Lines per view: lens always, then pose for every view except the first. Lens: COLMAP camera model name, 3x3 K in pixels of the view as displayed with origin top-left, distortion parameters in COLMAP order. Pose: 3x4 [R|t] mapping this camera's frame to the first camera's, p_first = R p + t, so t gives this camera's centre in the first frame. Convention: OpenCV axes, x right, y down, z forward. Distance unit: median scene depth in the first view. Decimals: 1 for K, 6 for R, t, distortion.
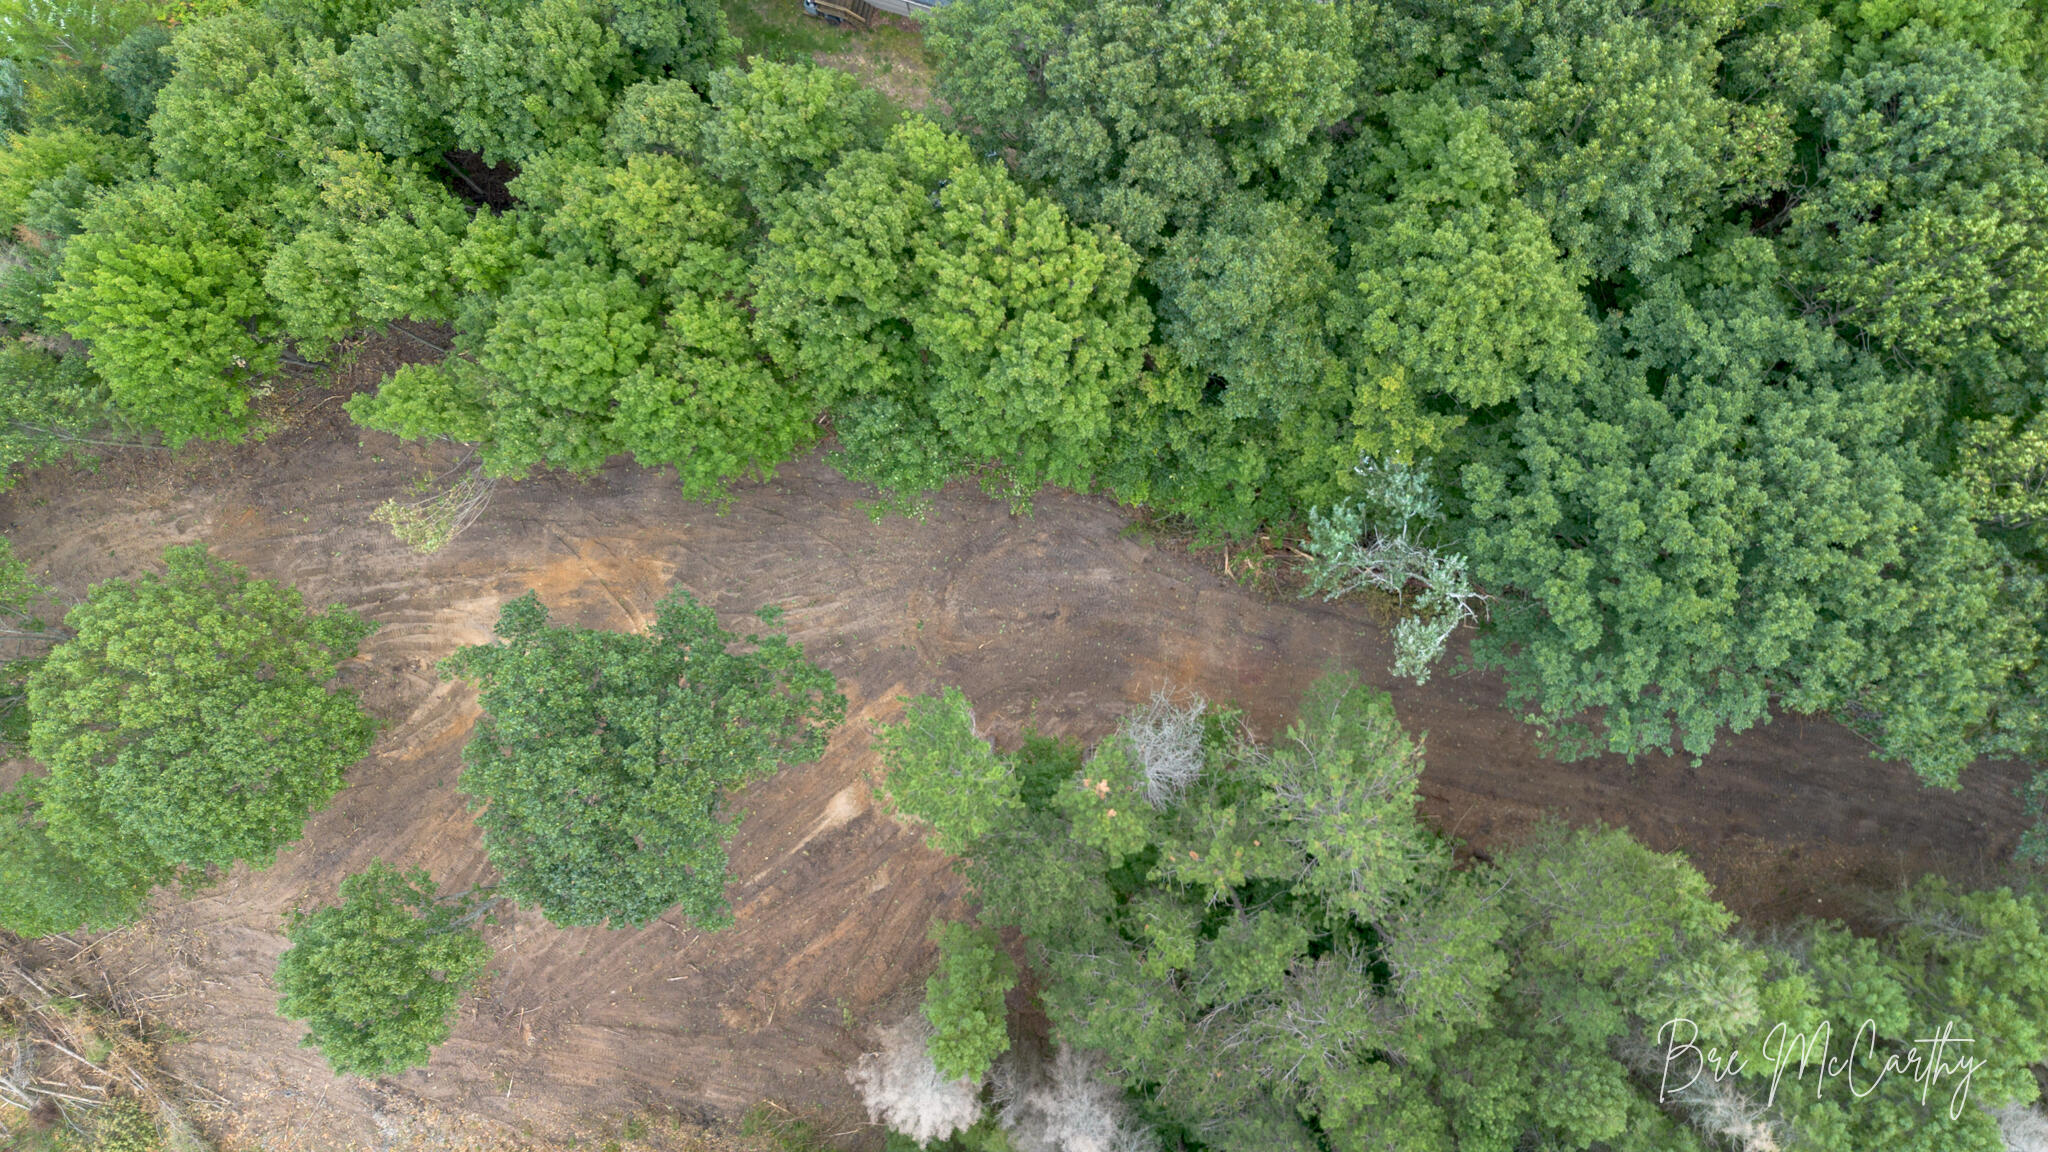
lens RADIAL K [[1446.3, 0, 1024.6], [0, 1446.3, 578.3], [0, 0, 1]] dist [-0.000207, -0.000099]
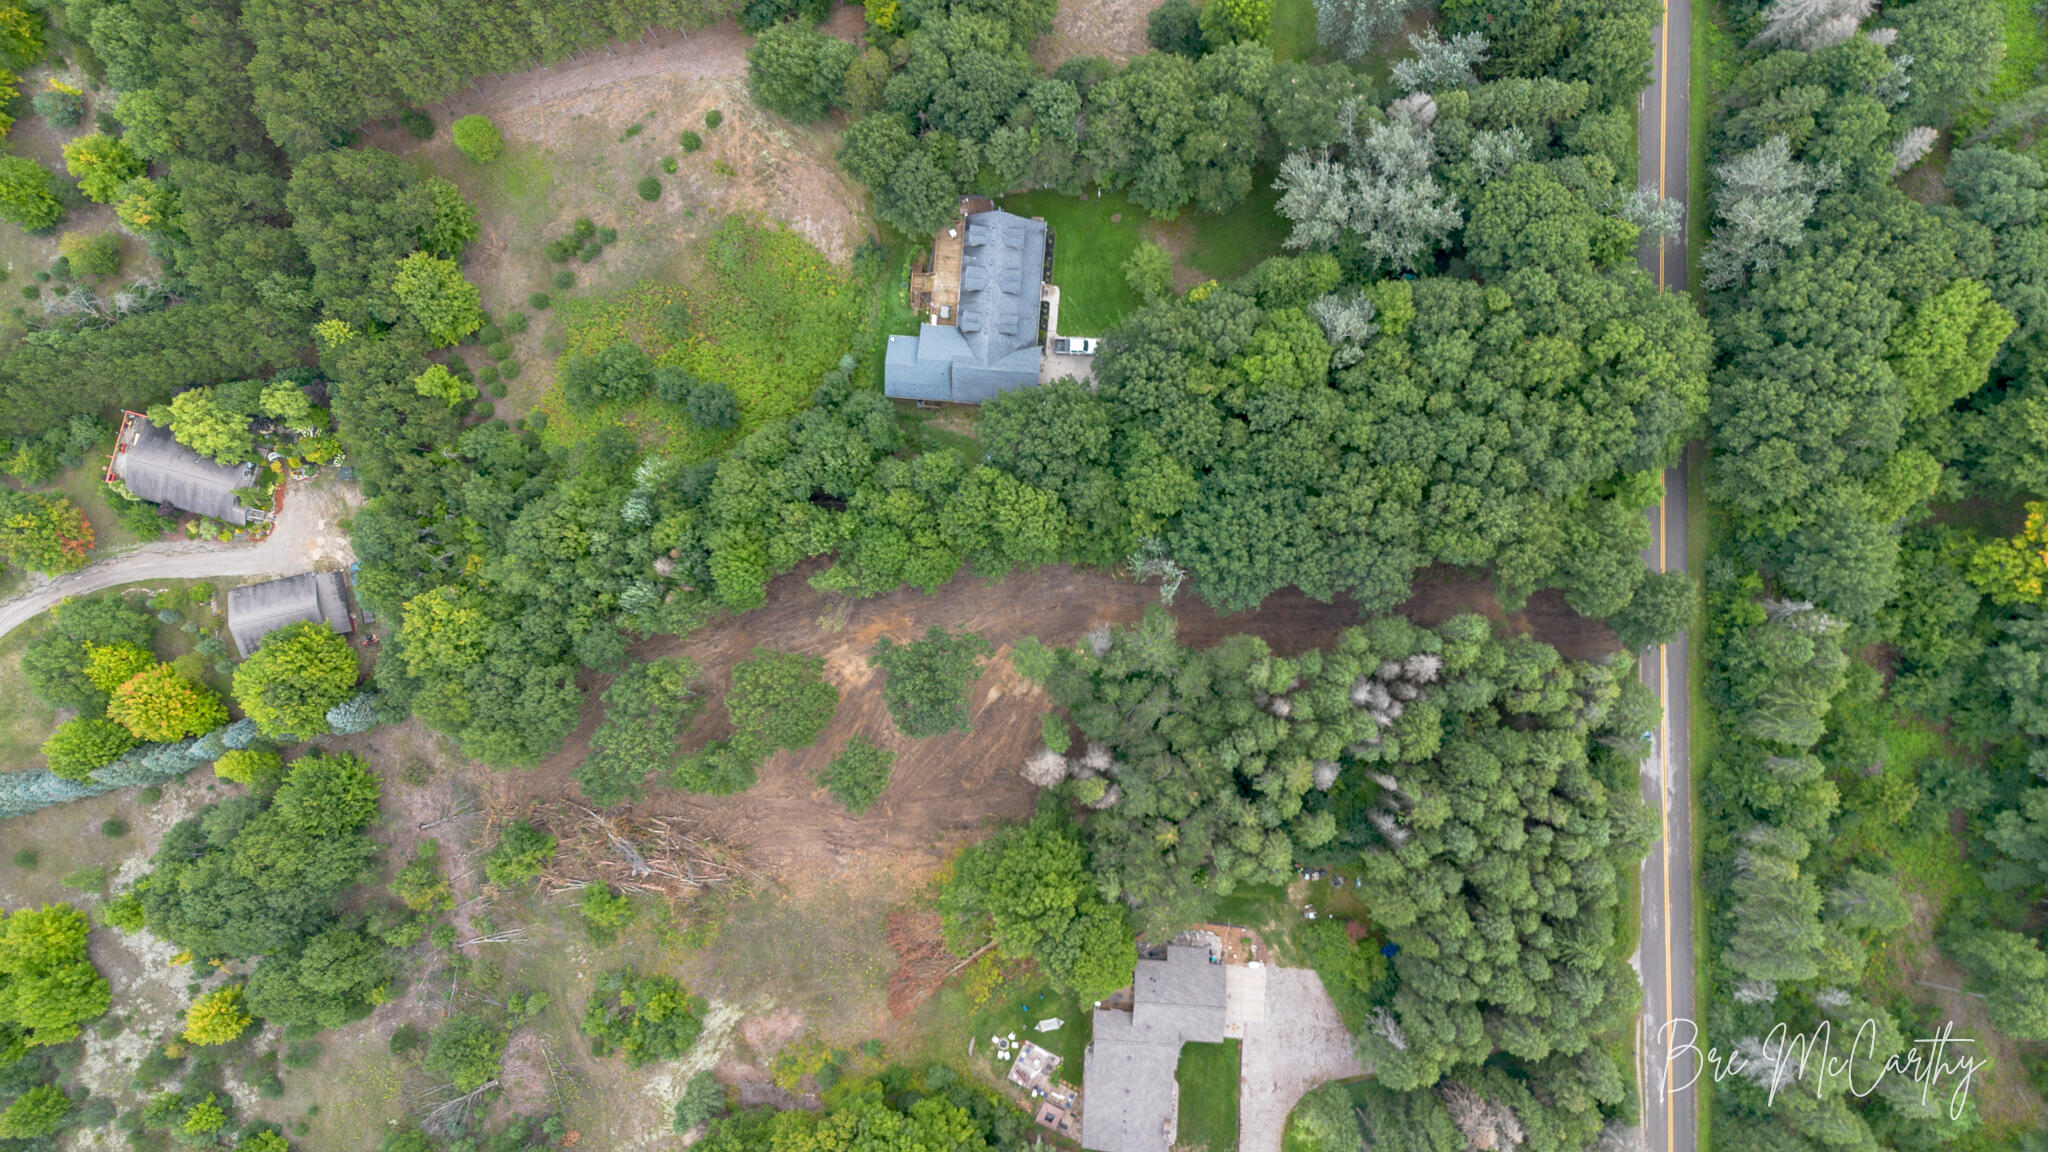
lens RADIAL K [[1446.3, 0, 1023.0], [0, 1446.3, 575.6], [0, 0, 1]] dist [-0.000207, -0.000099]
pose [[0.977002, -0.213206, 0.003300, -0.047555], [0.213225, 0.976973, -0.007616, -0.031320], [-0.001600, 0.008145, 0.999966, -2.263636]]
